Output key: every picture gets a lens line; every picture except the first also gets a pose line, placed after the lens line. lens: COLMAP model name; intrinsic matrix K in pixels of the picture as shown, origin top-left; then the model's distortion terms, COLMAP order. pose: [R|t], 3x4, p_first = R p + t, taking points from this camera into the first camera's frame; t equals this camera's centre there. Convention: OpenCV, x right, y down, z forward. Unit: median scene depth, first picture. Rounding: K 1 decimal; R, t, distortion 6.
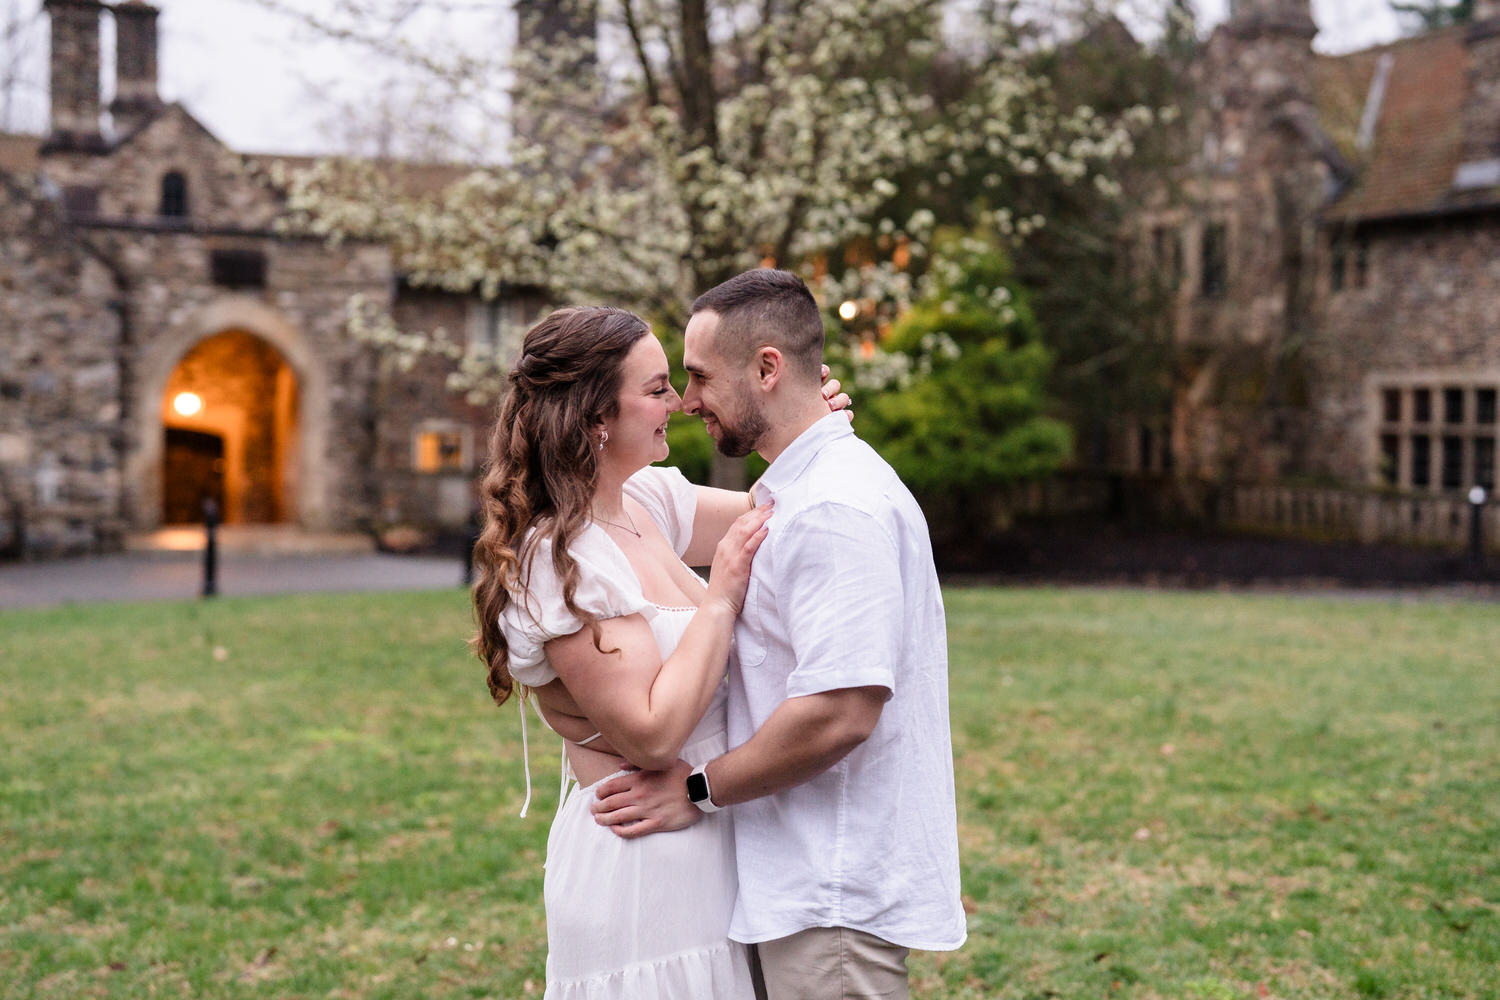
lens RADIAL K [[2197.5, 0, 781.8], [0, 2197.5, 470.2], [0, 0, 1]] dist [-0.161832, 1.158245]
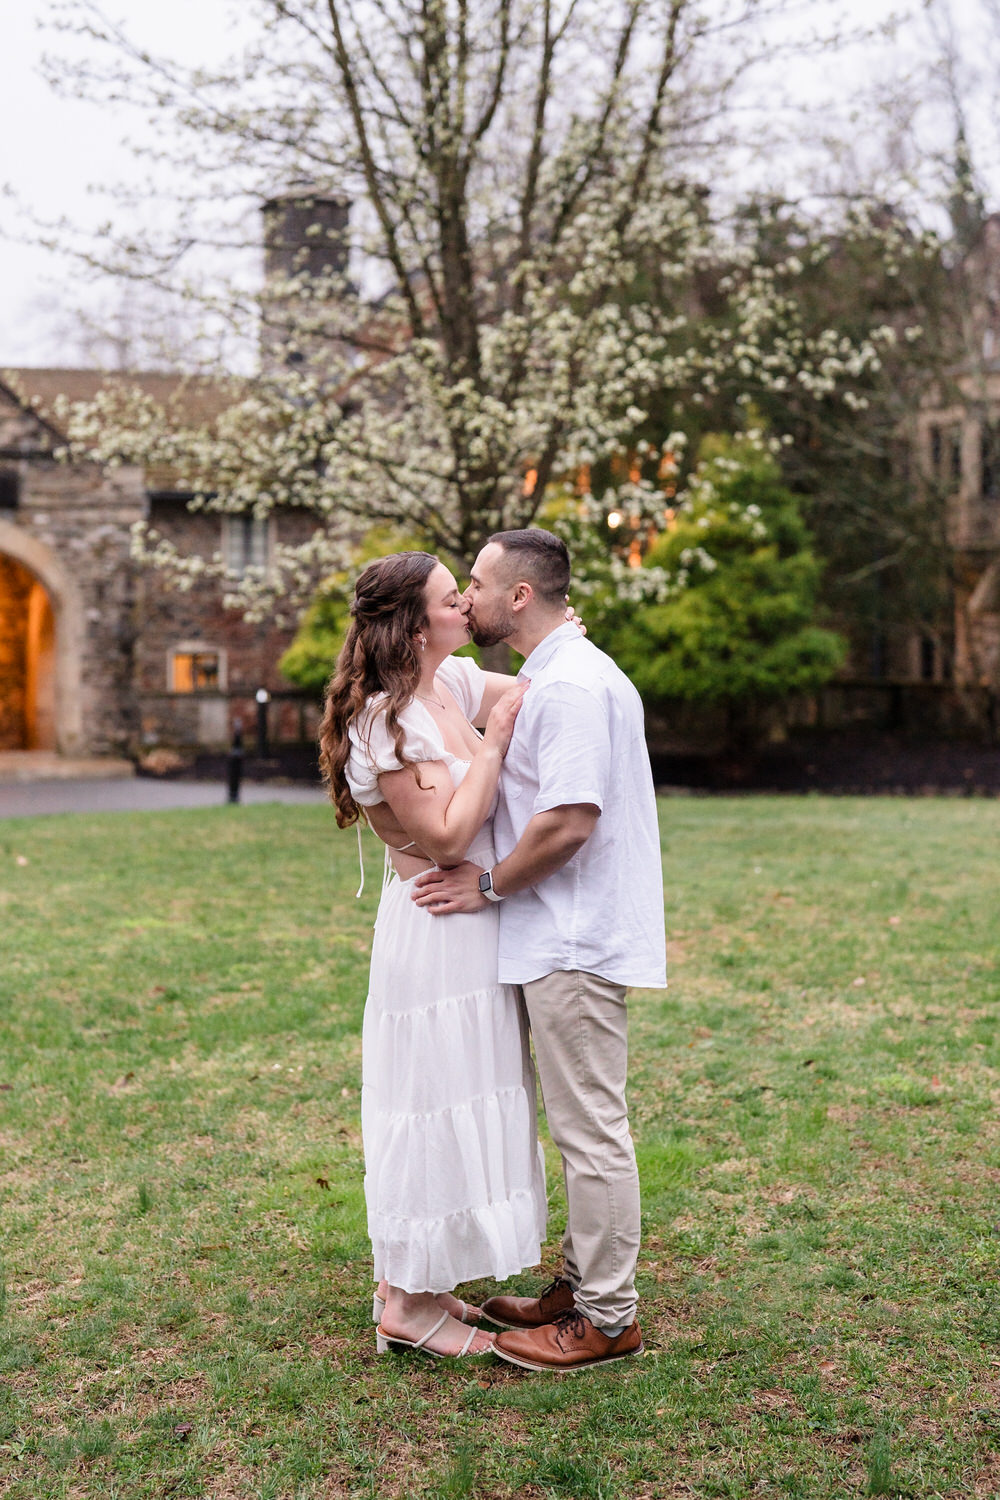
lens RADIAL K [[2282.7, 0, 644.5], [0, 2282.7, 746.8], [0, 0, 1]] dist [-0.012163, 0.005878]
pose [[0.998984, -0.018947, 0.040889, 0.001572], [0.017847, 0.999474, 0.027096, 0.003062], [-0.041381, -0.026339, 0.998796, -0.103251]]
